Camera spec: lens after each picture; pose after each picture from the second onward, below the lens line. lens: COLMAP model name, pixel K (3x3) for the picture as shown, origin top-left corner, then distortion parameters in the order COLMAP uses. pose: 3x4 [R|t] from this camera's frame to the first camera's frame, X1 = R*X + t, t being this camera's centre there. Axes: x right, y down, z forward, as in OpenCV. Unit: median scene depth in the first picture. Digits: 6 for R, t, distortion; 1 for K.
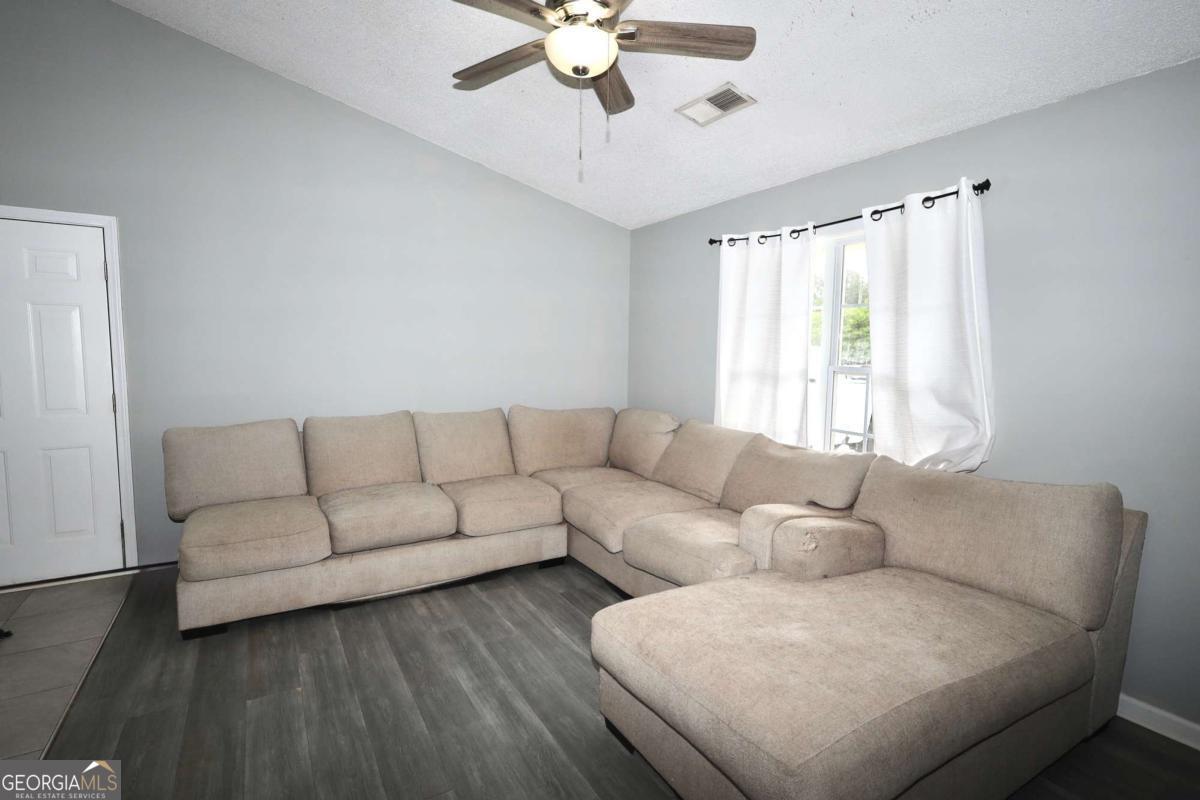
lens RADIAL K [[572.6, 0, 600.0], [0, 572.6, 400.0], [0, 0, 1]] dist [-0.002019, 0.000885]
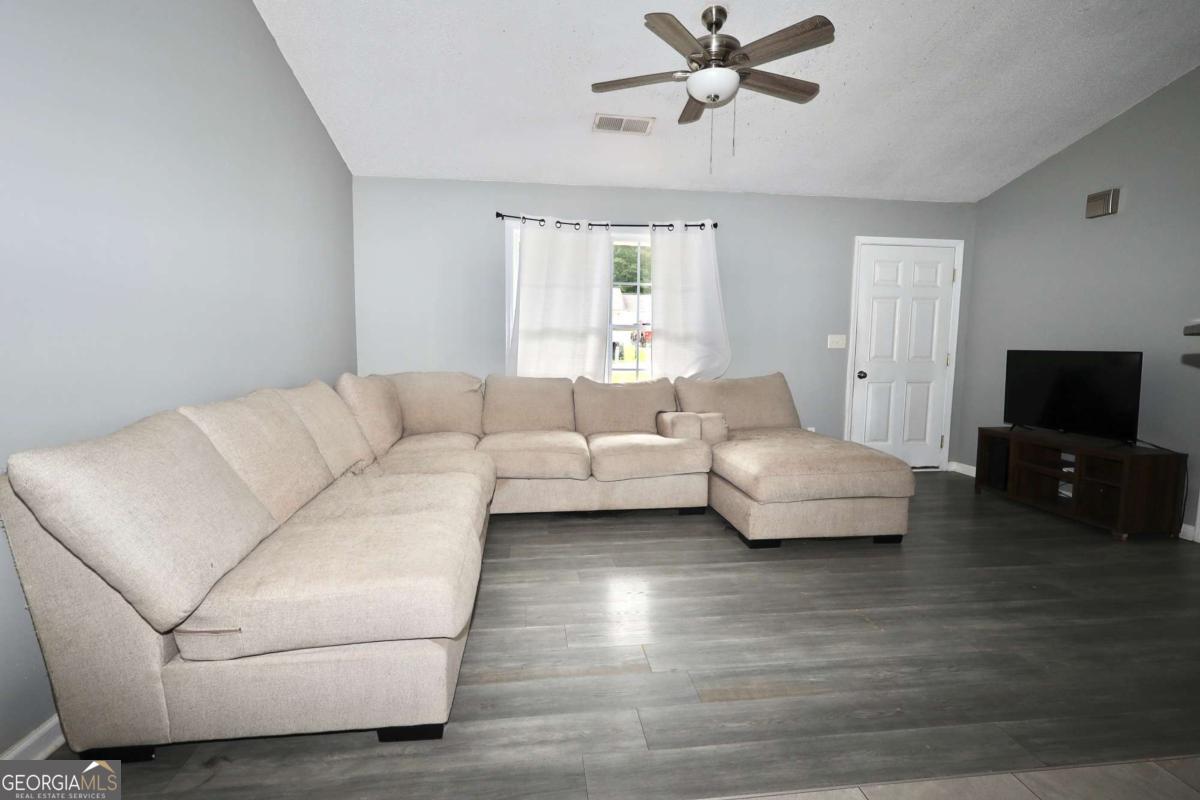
lens RADIAL K [[572.6, 0, 600.0], [0, 572.6, 400.0], [0, 0, 1]] dist [-0.002019, 0.000885]
pose [[0.396076, -0.095898, 0.913196, -1.123385], [0.082034, 0.994250, 0.068830, 0.032471], [-0.914546, 0.047651, 0.401665, 0.554407]]
